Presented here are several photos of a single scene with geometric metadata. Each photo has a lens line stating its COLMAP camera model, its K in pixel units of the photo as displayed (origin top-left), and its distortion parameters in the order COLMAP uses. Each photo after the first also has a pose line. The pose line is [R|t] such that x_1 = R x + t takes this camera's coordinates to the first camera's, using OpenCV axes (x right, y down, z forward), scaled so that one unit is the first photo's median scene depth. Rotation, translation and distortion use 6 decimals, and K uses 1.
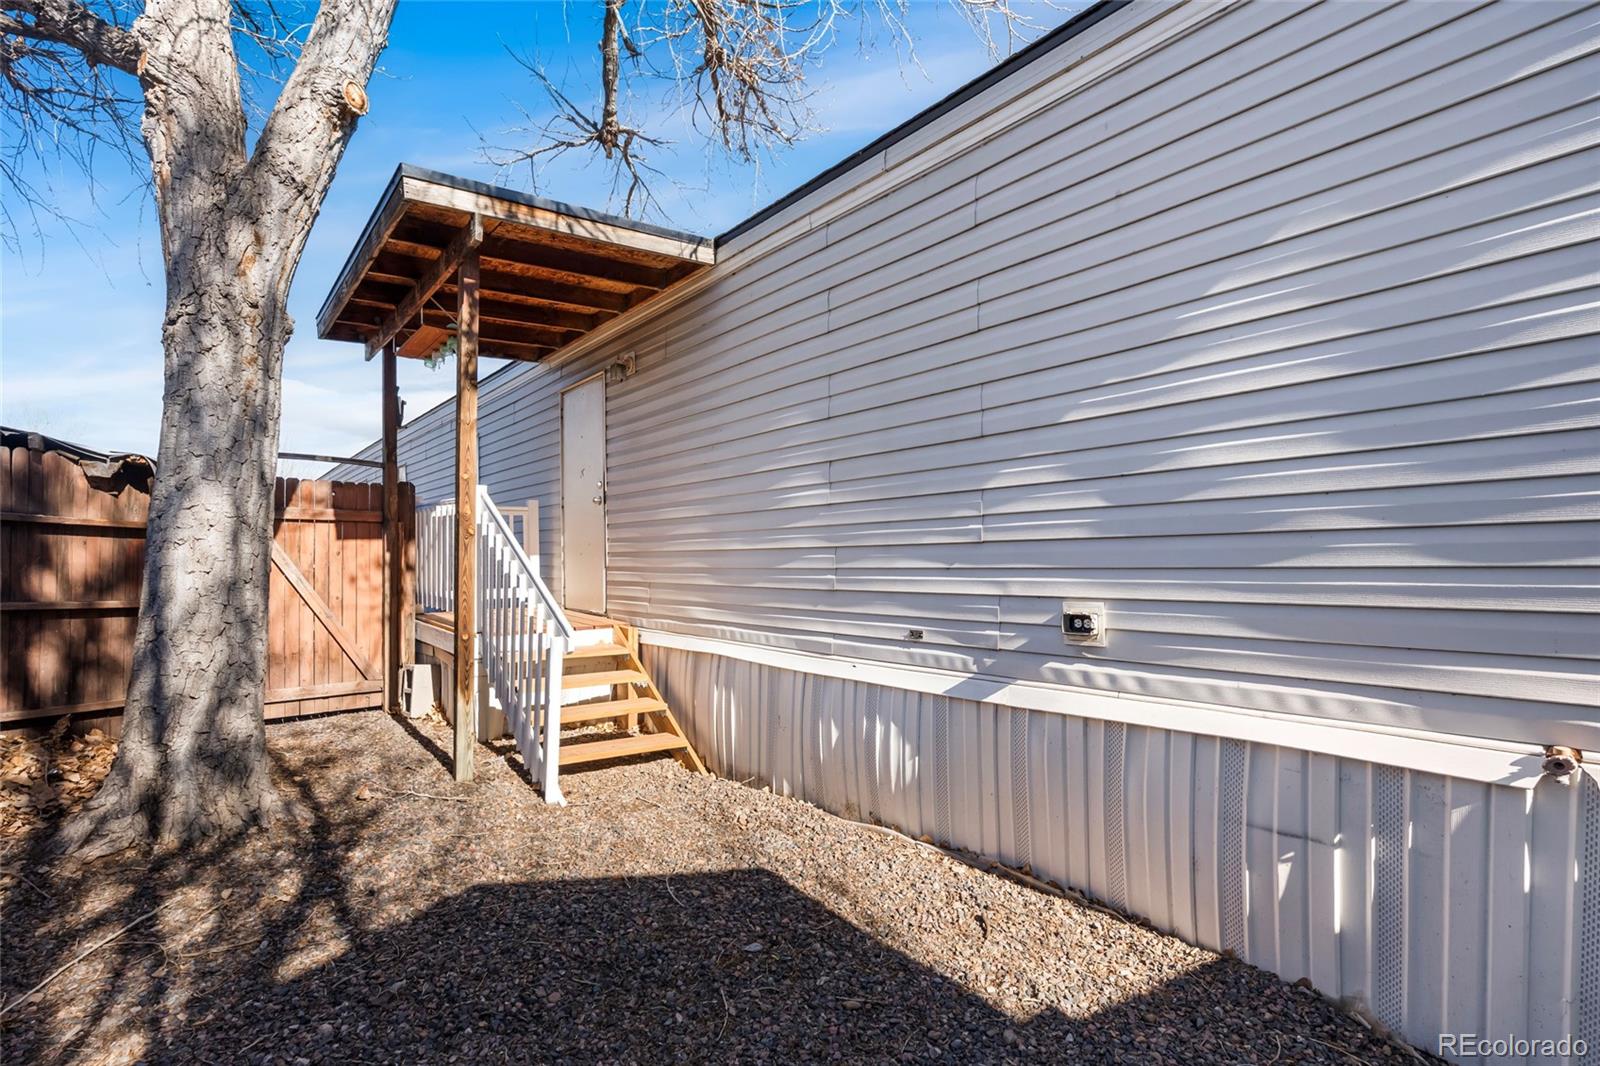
lens RADIAL K [[864.2, 0, 798.4], [0, 864.2, 542.7], [0, 0, 1]] dist [-0.004041, -0.000281]
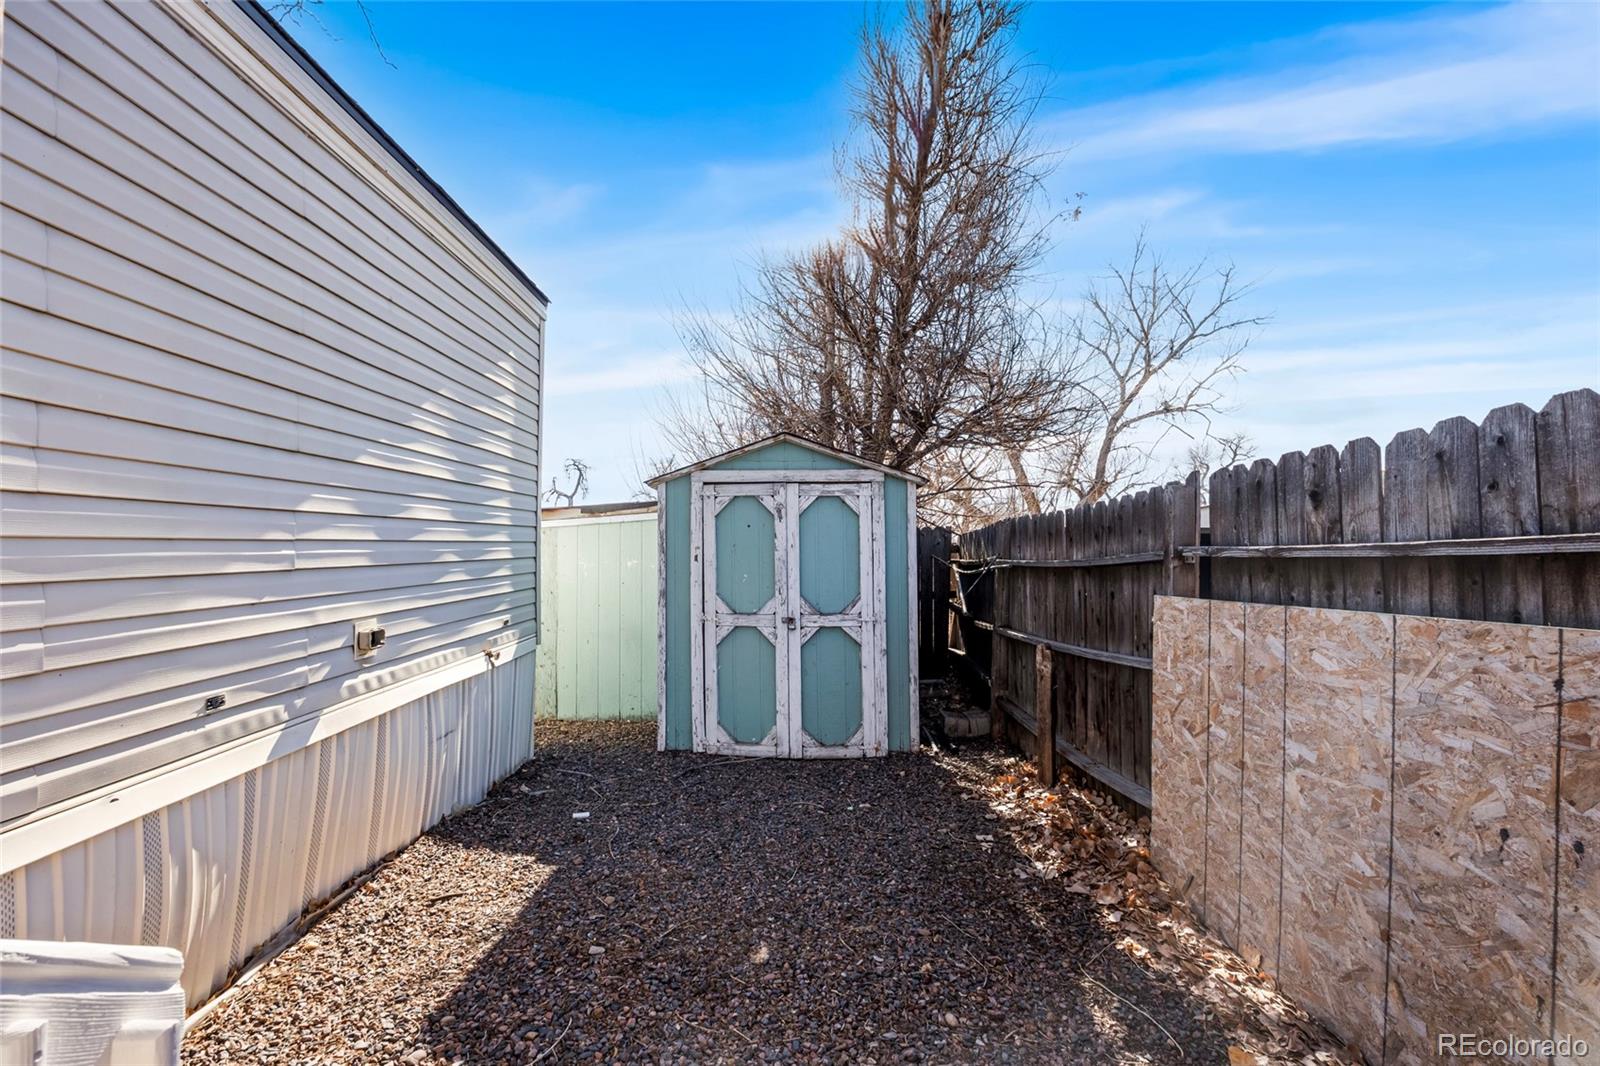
lens RADIAL K [[713.0, 0, 797.6], [0, 713.0, 528.0], [0, 0, 1]] dist [-0.007880, 0.001200]
pose [[-0.810768, 0.030302, 0.584583, -0.645793], [0.000170, 0.998671, -0.051530, -0.006244], [-0.585368, -0.041680, -0.809696, 1.311221]]
